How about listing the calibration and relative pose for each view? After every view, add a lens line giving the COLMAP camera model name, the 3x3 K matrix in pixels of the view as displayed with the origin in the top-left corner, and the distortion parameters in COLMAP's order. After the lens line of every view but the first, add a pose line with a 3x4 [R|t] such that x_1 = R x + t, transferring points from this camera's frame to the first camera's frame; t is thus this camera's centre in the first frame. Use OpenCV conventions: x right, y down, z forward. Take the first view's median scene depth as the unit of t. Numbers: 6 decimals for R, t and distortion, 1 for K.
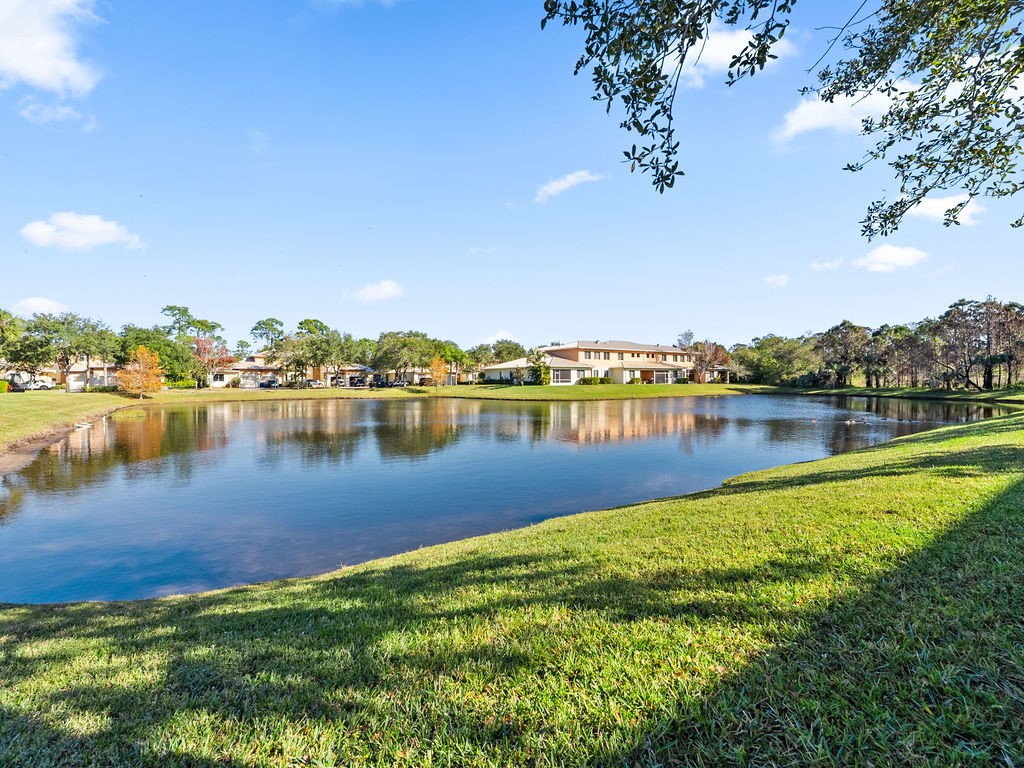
lens RADIAL K [[474.1, 0, 514.5], [0, 474.1, 386.9], [0, 0, 1]] dist [0.000538, -0.000121]
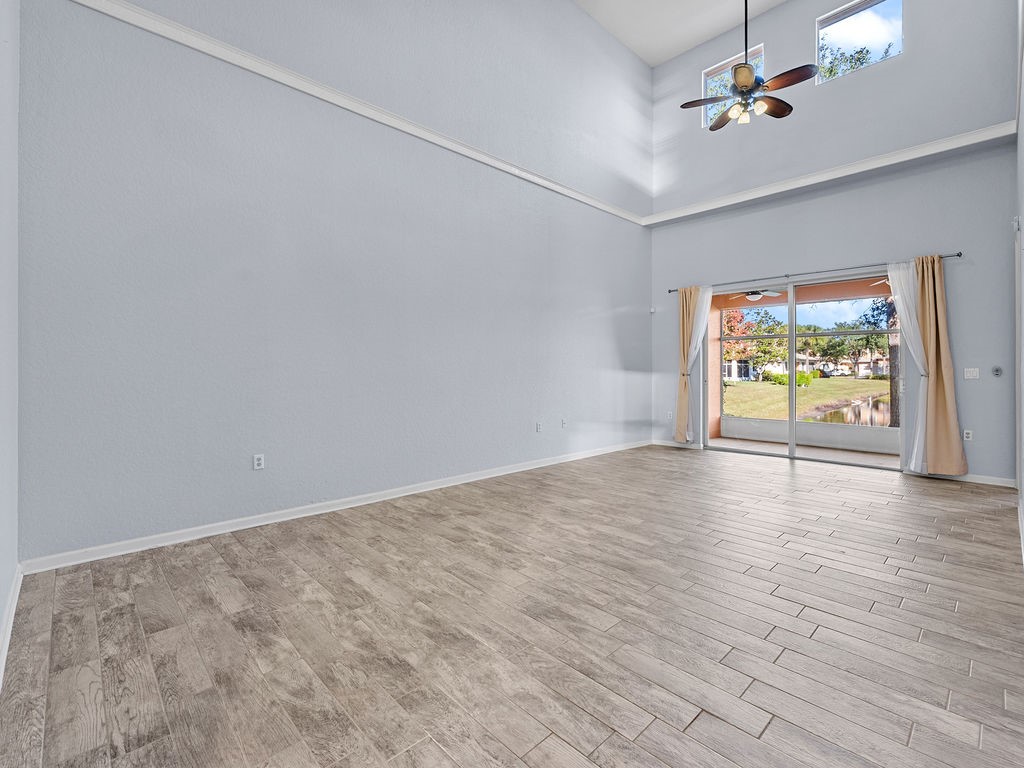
lens RADIAL K [[474.1, 0, 515.8], [0, 474.1, 379.7], [0, 0, 1]] dist [0.000538, -0.000121]
pose [[0.176902, 0.019250, -0.984040, 0.172984], [-0.004436, 0.999814, 0.018761, -0.006209], [0.984218, 0.001046, 0.176955, -0.153004]]
